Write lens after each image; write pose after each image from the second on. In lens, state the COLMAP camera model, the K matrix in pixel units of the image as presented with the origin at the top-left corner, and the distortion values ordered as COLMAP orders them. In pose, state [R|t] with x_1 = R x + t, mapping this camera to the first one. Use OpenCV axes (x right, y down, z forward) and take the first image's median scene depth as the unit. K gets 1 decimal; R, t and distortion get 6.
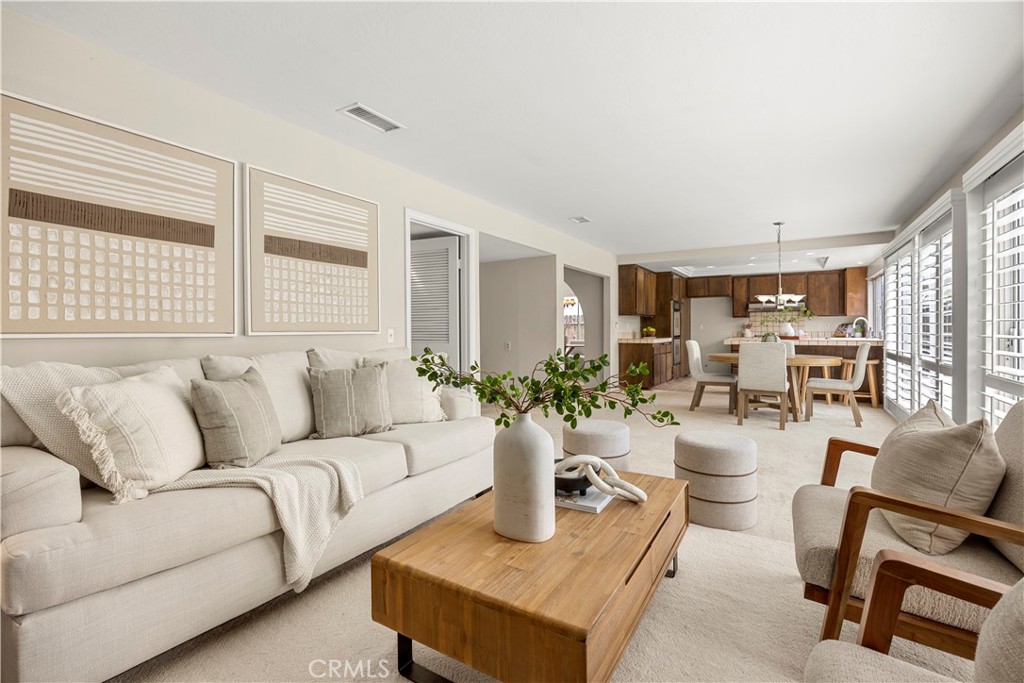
lens RADIAL K [[454.8, 0, 512.6], [0, 454.8, 334.4], [0, 0, 1]] dist [-0.000401, 0.000016]
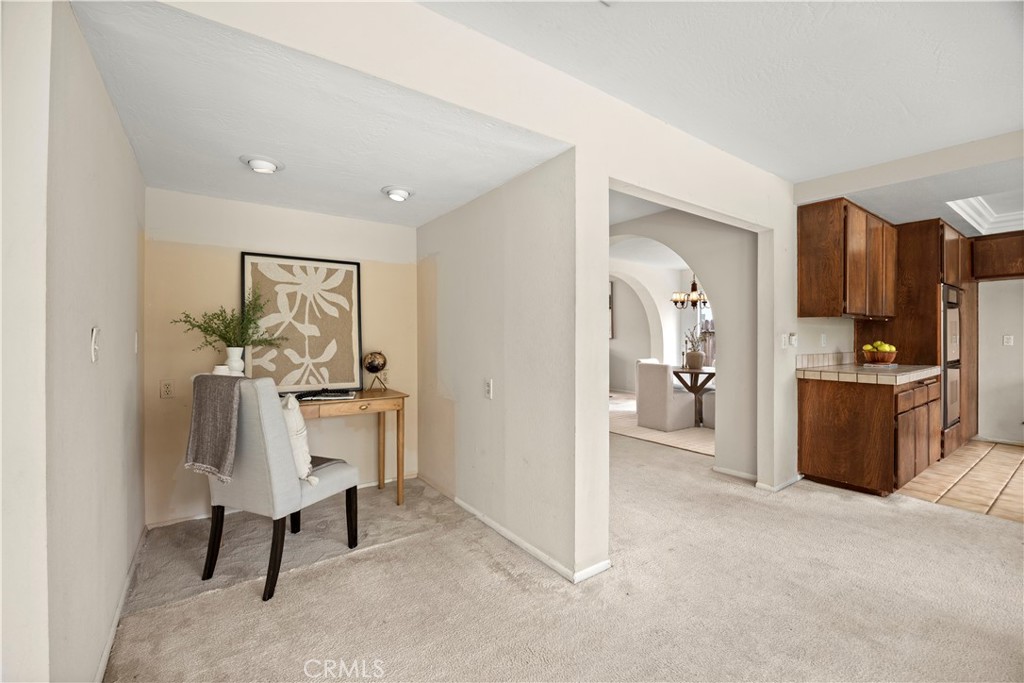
lens RADIAL K [[431.1, 0, 511.1], [0, 431.1, 337.0], [0, 0, 1]] dist [-0.009875, -0.000394]
pose [[0.922681, 0.004166, -0.385542, 0.122563], [-0.007438, 0.999948, -0.006996, -0.015387], [0.385492, 0.009323, 0.922664, 0.452805]]
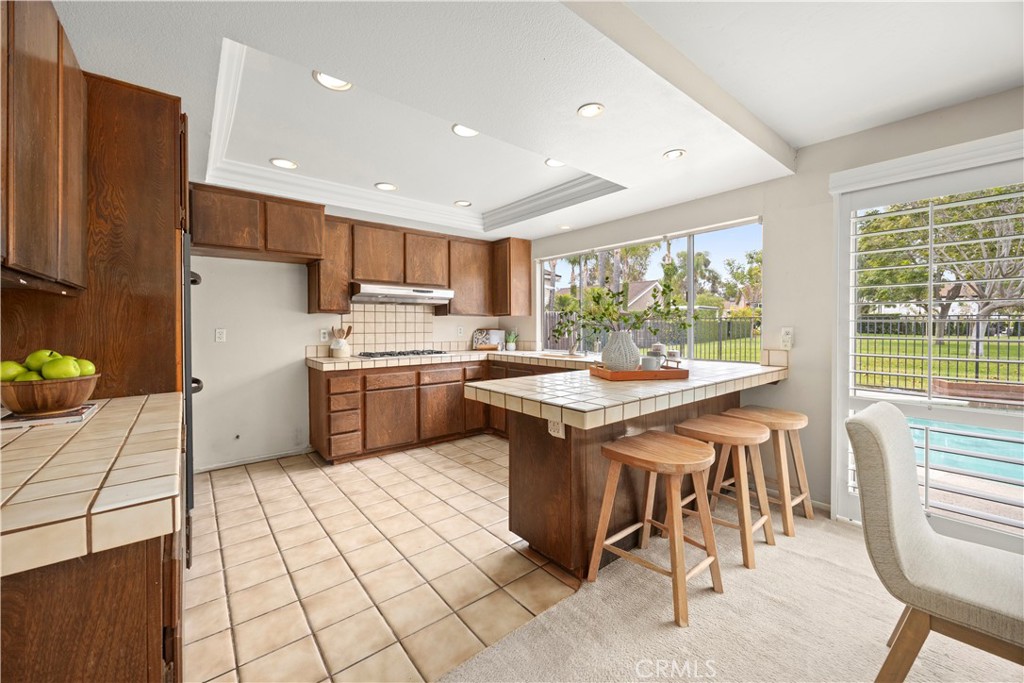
lens RADIAL K [[393.8, 0, 501.7], [0, 393.8, 328.9], [0, 0, 1]] dist [-0.009031, 0.001737]
pose [[0.331088, -0.004652, 0.943589, 0.220090], [0.012419, 0.999923, 0.000572, -0.022606], [-0.943518, 0.011529, 0.331120, 0.790762]]
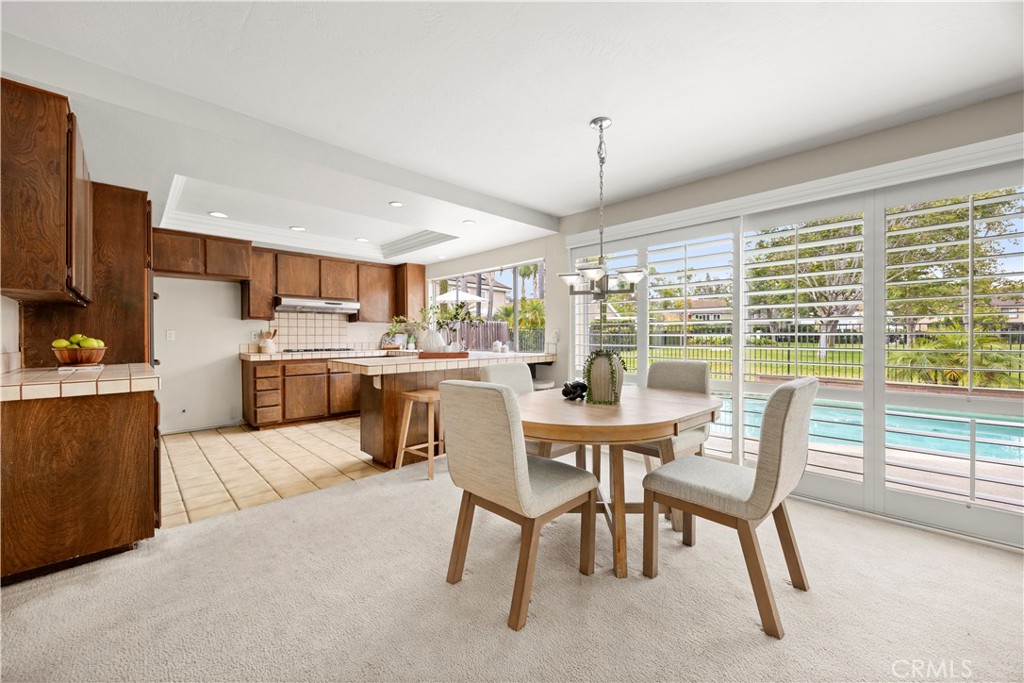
lens RADIAL K [[393.8, 0, 510.6], [0, 393.8, 339.7], [0, 0, 1]] dist [-0.009031, 0.001737]
pose [[0.235194, -0.005292, 0.971934, 0.097978], [0.011839, 0.999927, 0.002580, -0.009971], [-0.971876, 0.010900, 0.235240, 0.624679]]
